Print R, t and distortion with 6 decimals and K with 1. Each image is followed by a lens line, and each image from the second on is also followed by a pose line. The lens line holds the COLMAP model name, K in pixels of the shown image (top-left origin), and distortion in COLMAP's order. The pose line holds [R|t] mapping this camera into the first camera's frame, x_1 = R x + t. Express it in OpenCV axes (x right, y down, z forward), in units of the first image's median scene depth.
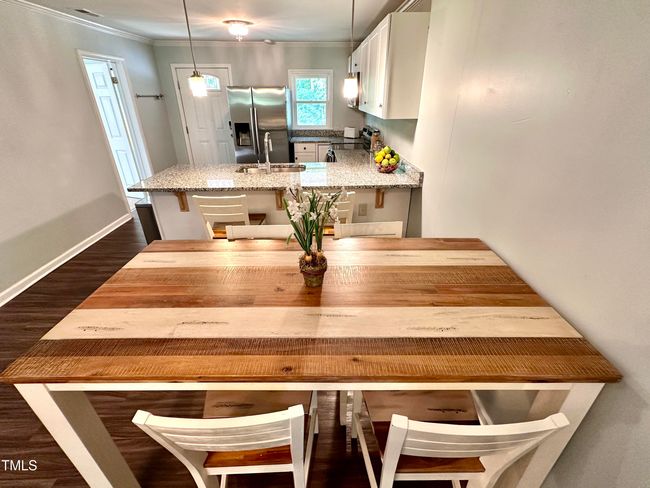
lens RADIAL K [[306.9, 0, 325.0], [0, 306.9, 244.0], [0, 0, 1]] dist [-0.000903, 0.000142]
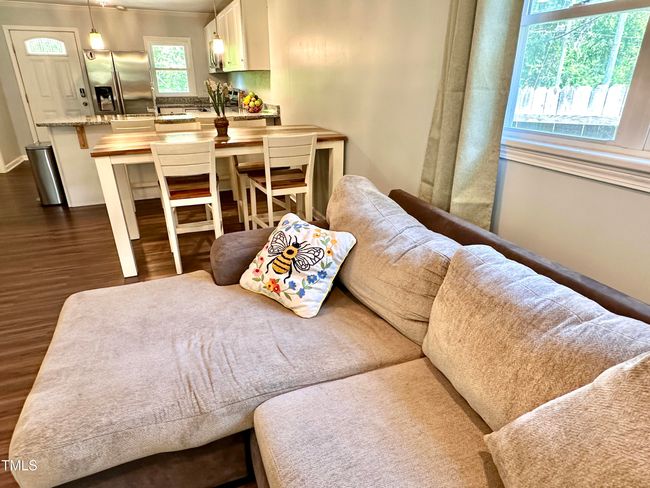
lens RADIAL K [[397.7, 0, 325.0], [0, 397.7, 244.0], [0, 0, 1]] dist [0.002055, 0.000448]
pose [[0.935535, -0.132574, 0.327412, -0.099559], [0.152165, 0.987741, -0.034838, 0.291274], [-0.318780, 0.082413, 0.944239, -0.443163]]
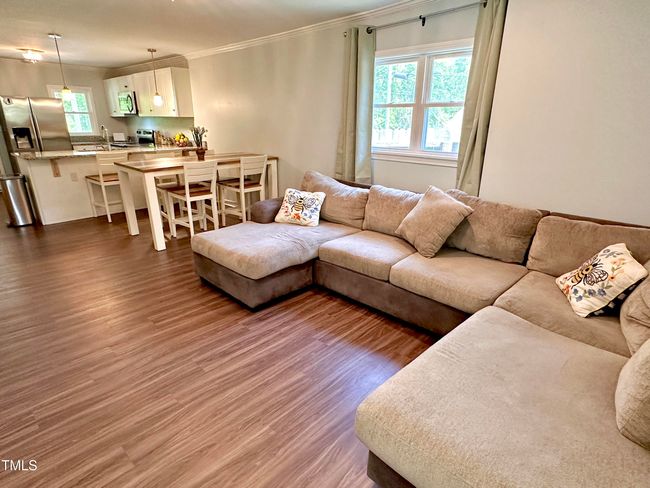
lens RADIAL K [[353.0, 0, 325.0], [0, 353.0, 244.0], [0, 0, 1]] dist [0.000413, 0.001133]
pose [[0.706188, -0.227772, 0.670386, -0.503135], [0.301266, 0.953517, 0.006615, 0.378866], [-0.640732, 0.197293, 0.741983, -0.659726]]
